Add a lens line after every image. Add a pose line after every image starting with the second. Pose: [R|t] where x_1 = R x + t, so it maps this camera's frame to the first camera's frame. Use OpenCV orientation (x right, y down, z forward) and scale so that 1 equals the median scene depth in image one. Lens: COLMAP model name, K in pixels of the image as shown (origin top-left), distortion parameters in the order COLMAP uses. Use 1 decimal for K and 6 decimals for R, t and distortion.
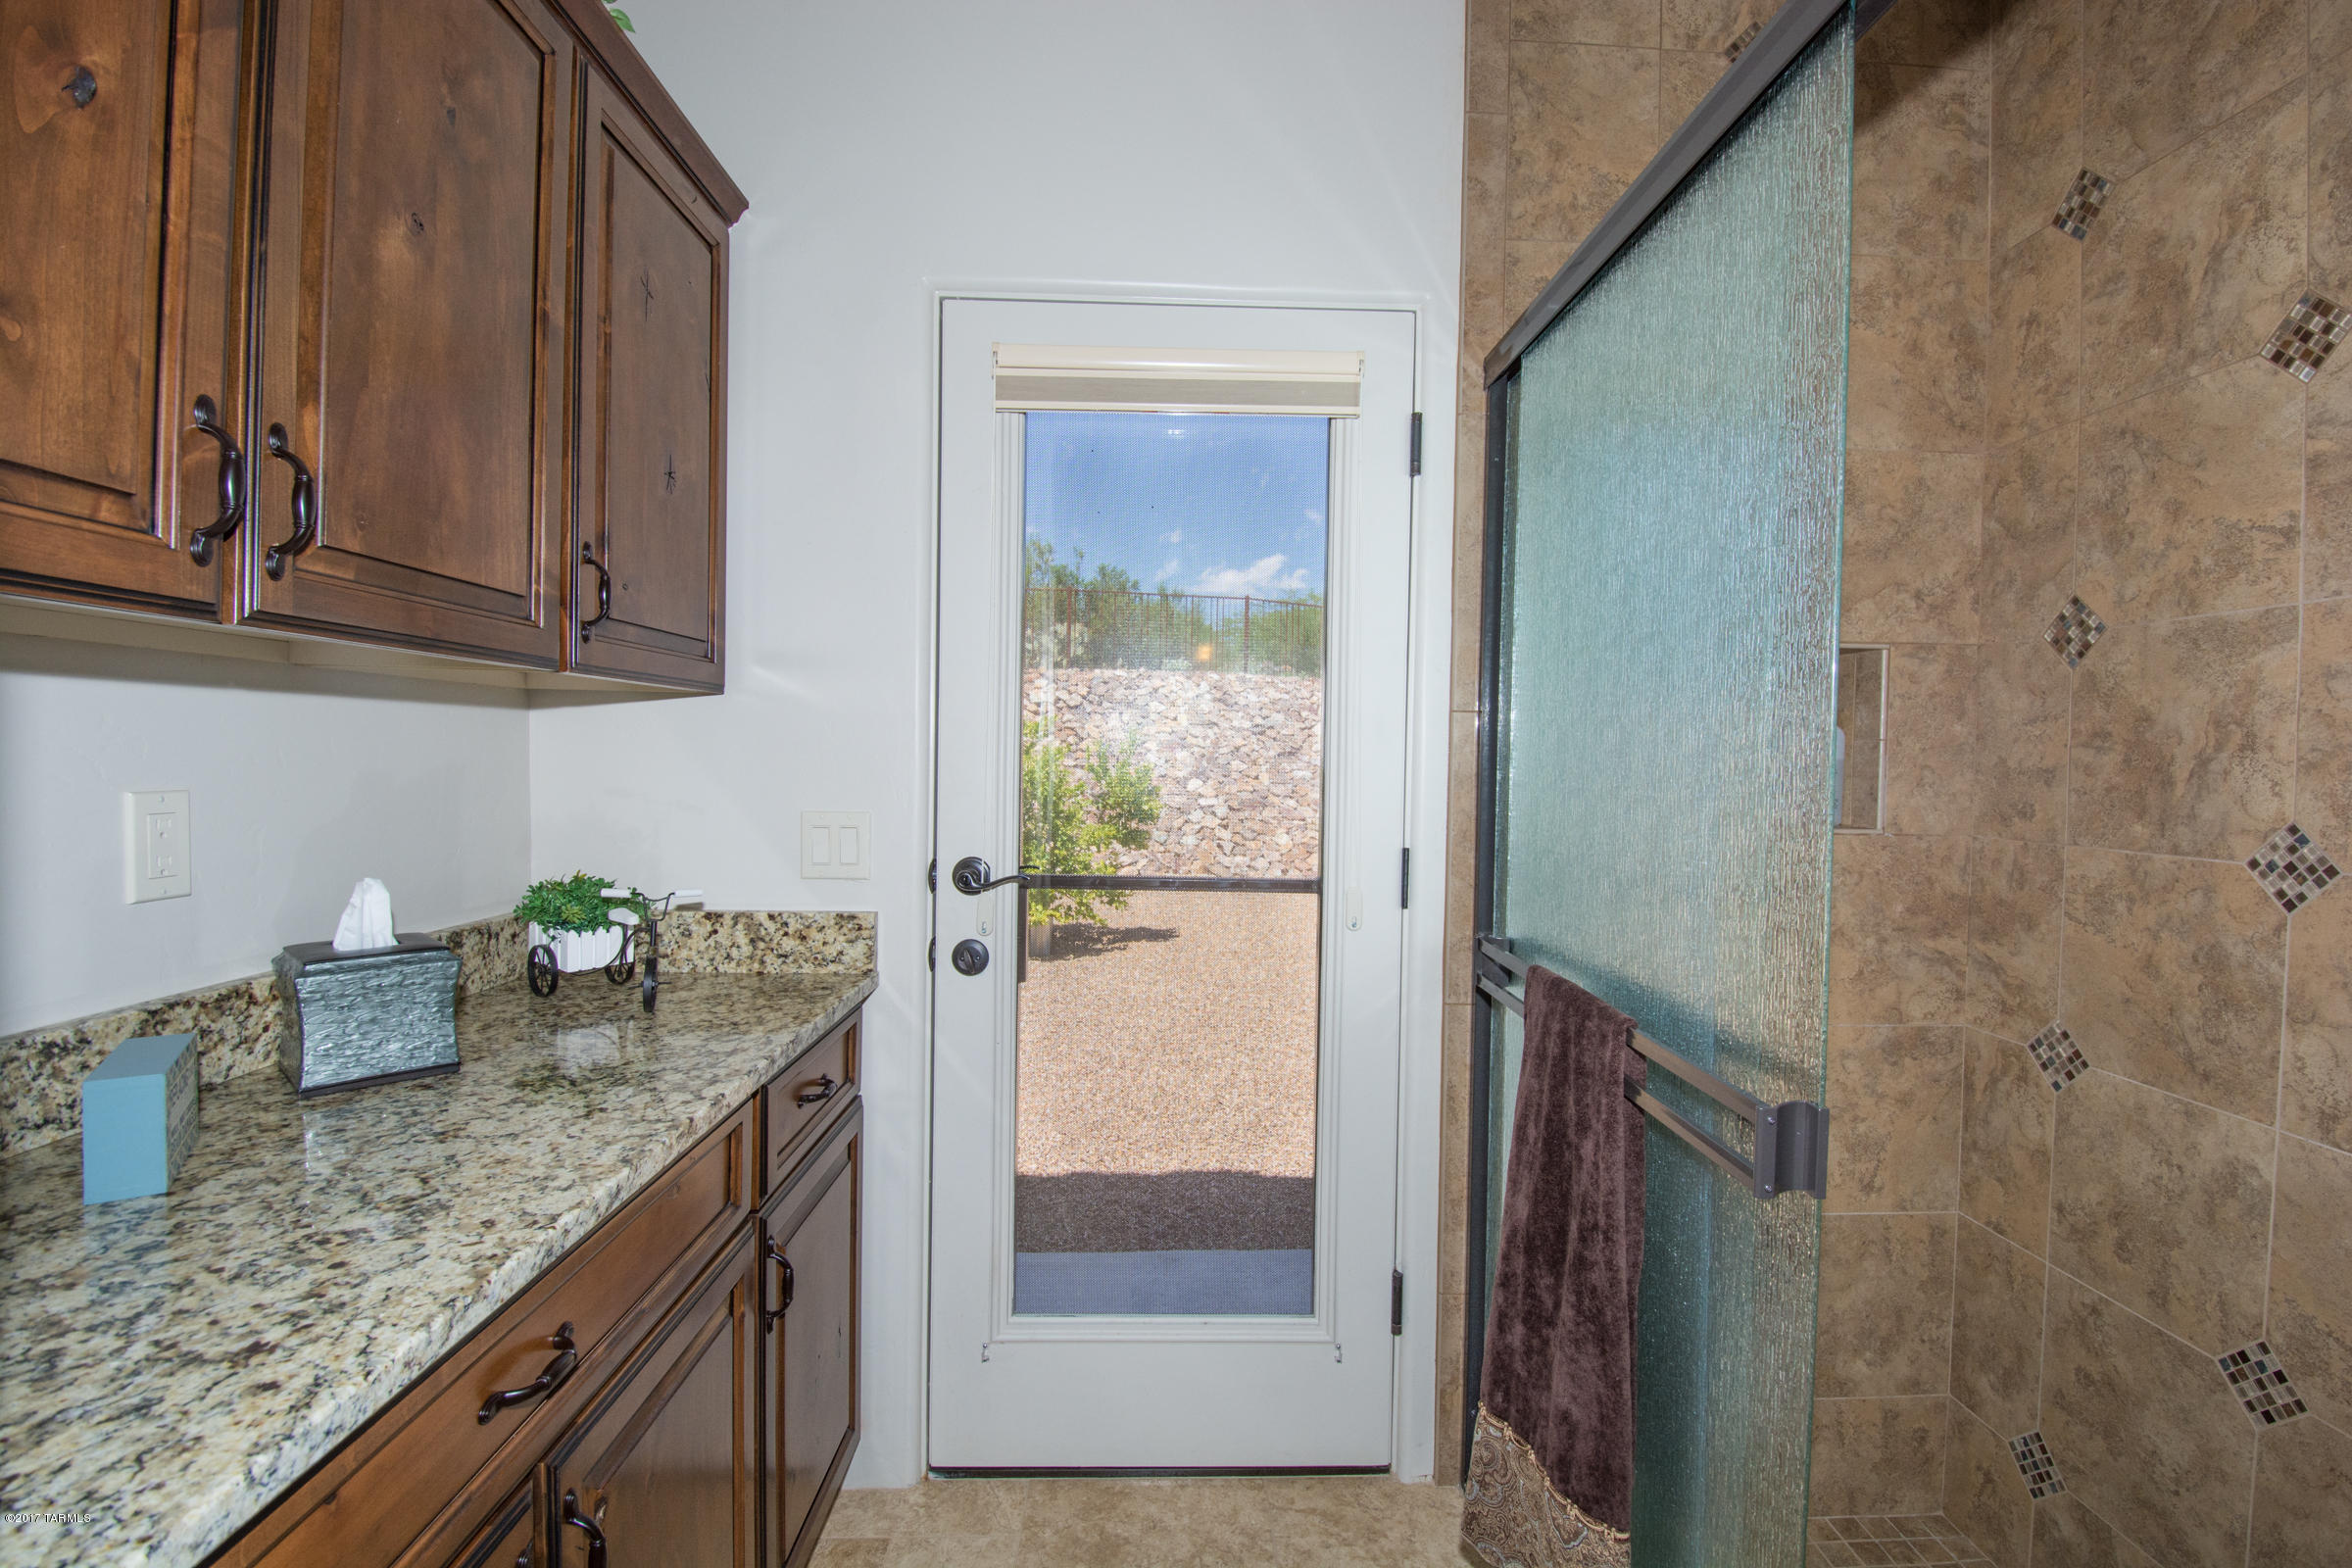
lens RADIAL K [[1029.0, 0, 1197.4], [0, 1029.0, 781.6], [0, 0, 1]] dist [0.008174, -0.000221]
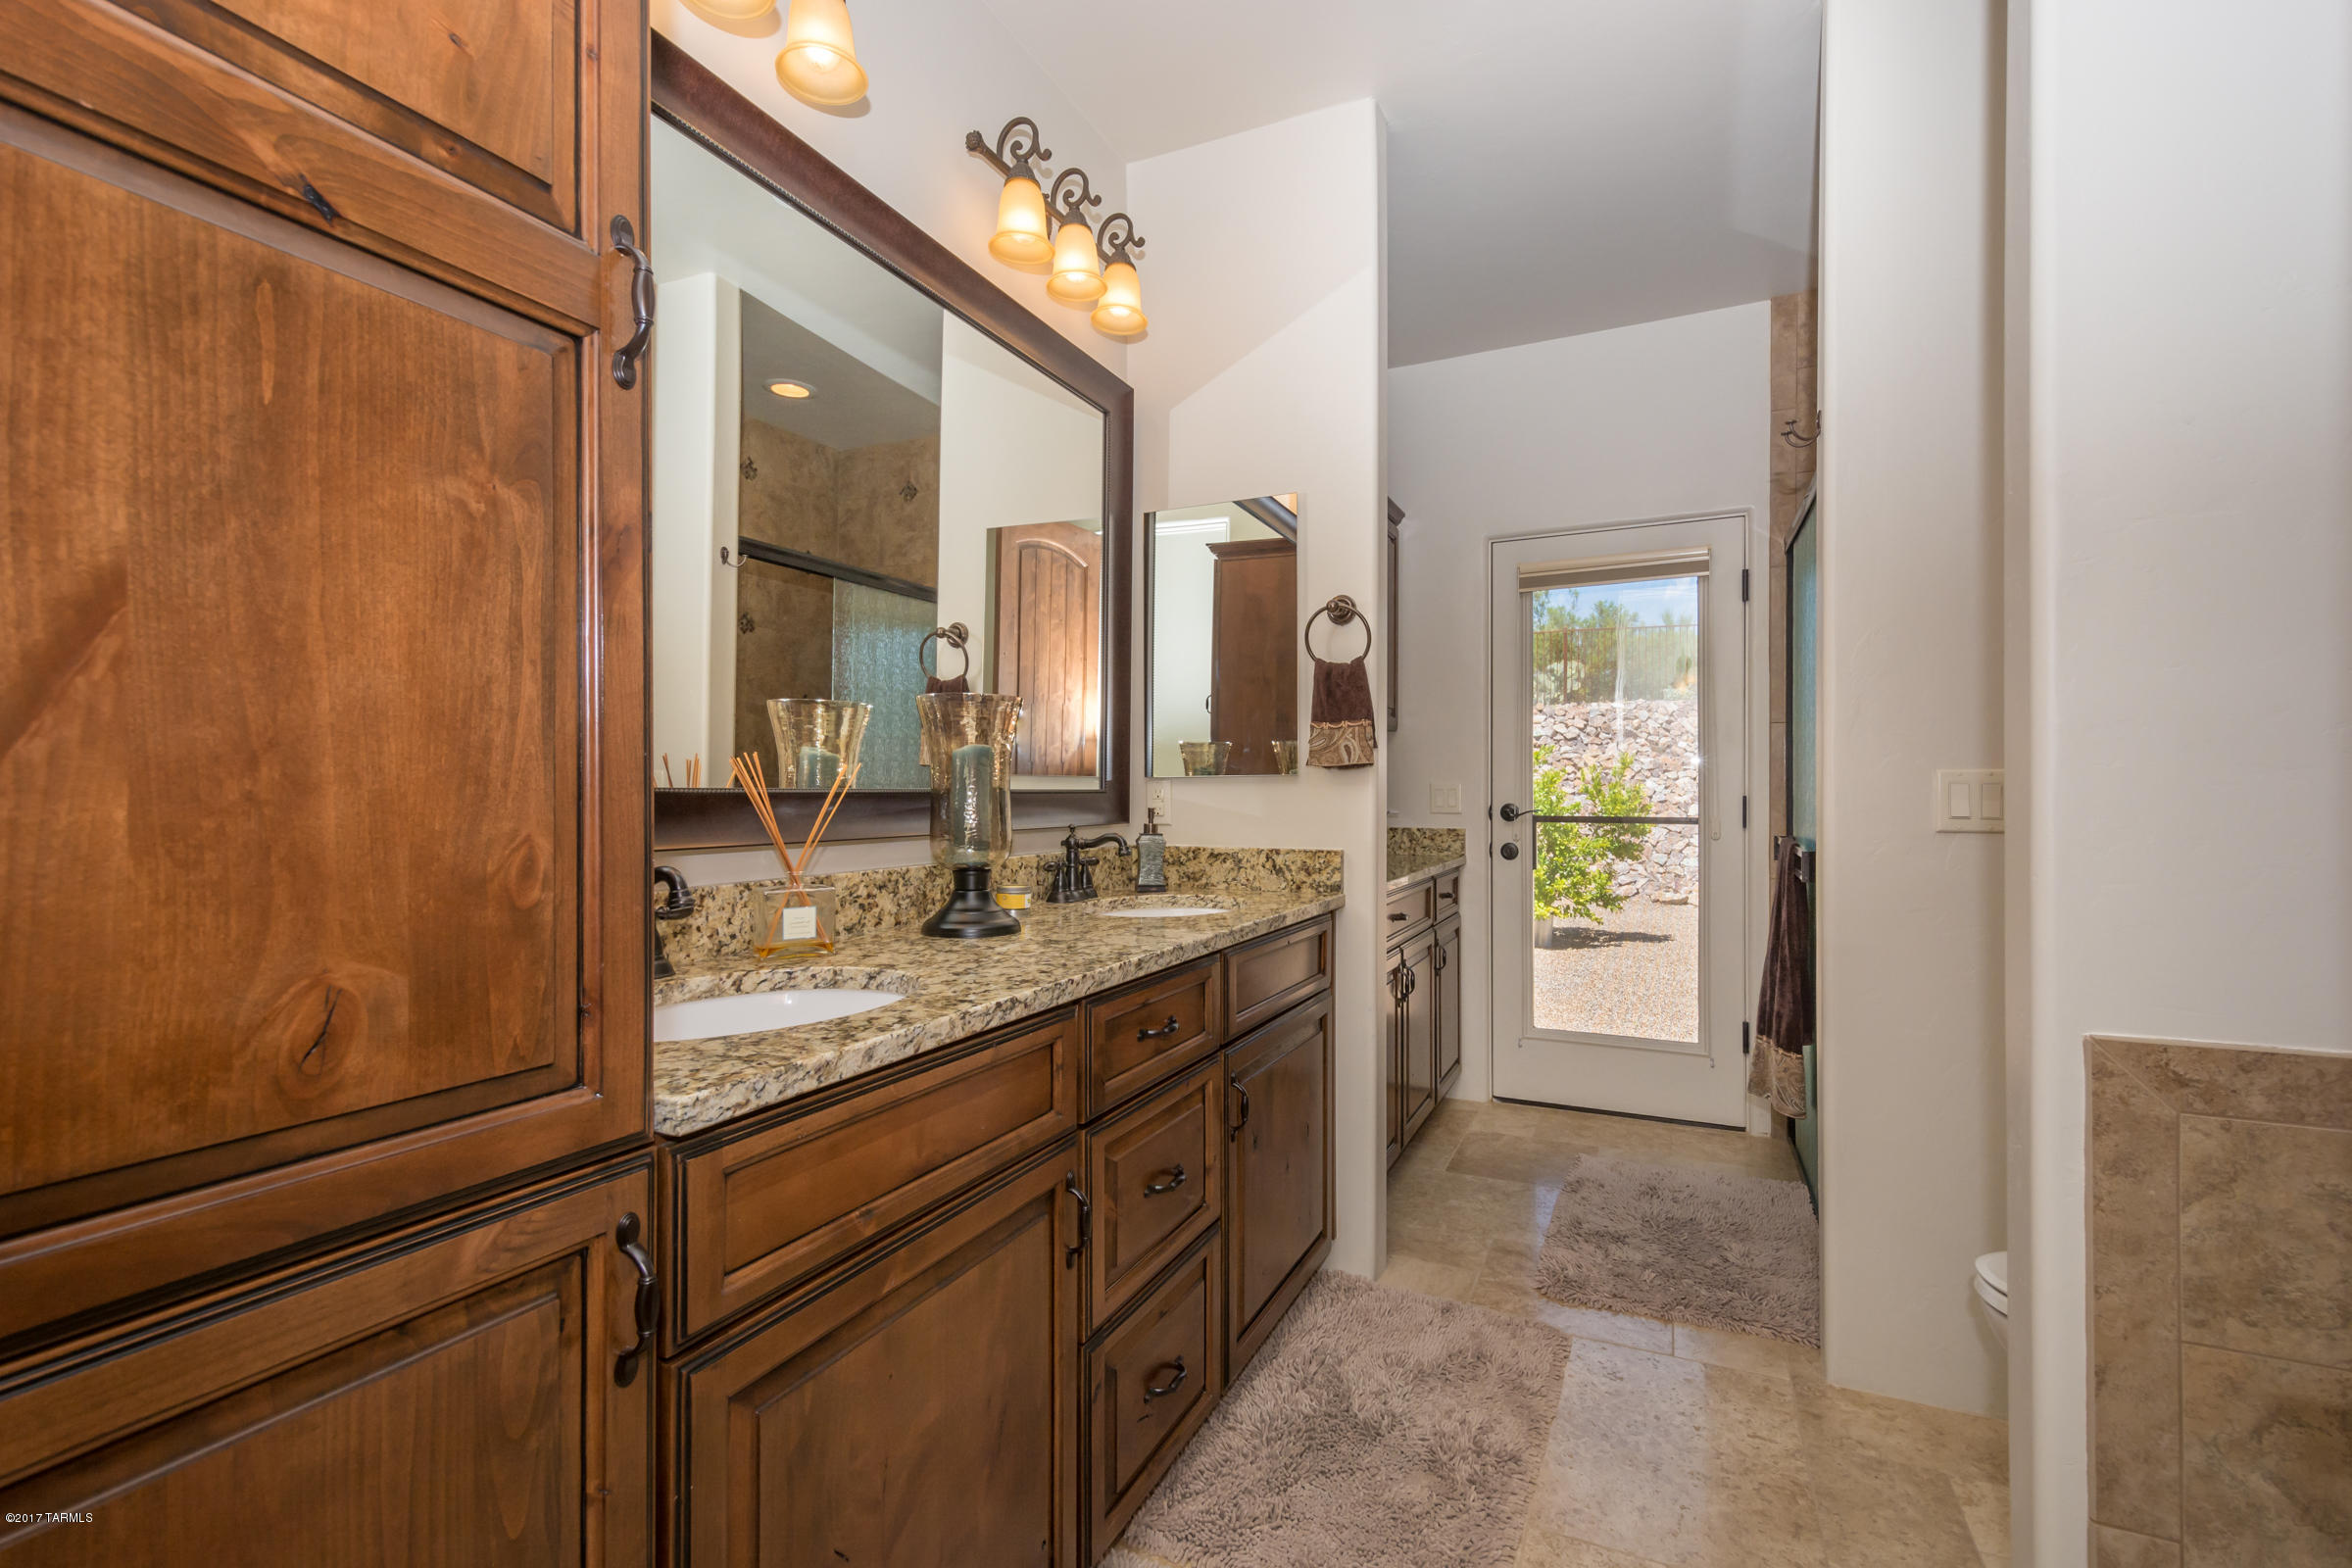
lens RADIAL K [[1029.0, 0, 1197.4], [0, 1029.0, 781.6], [0, 0, 1]] dist [0.008174, -0.000221]
pose [[0.890881, -0.021680, -0.453719, 0.029818], [0.004225, 0.999213, -0.039450, 0.019490], [0.454217, 0.033229, 0.890271, -0.206334]]
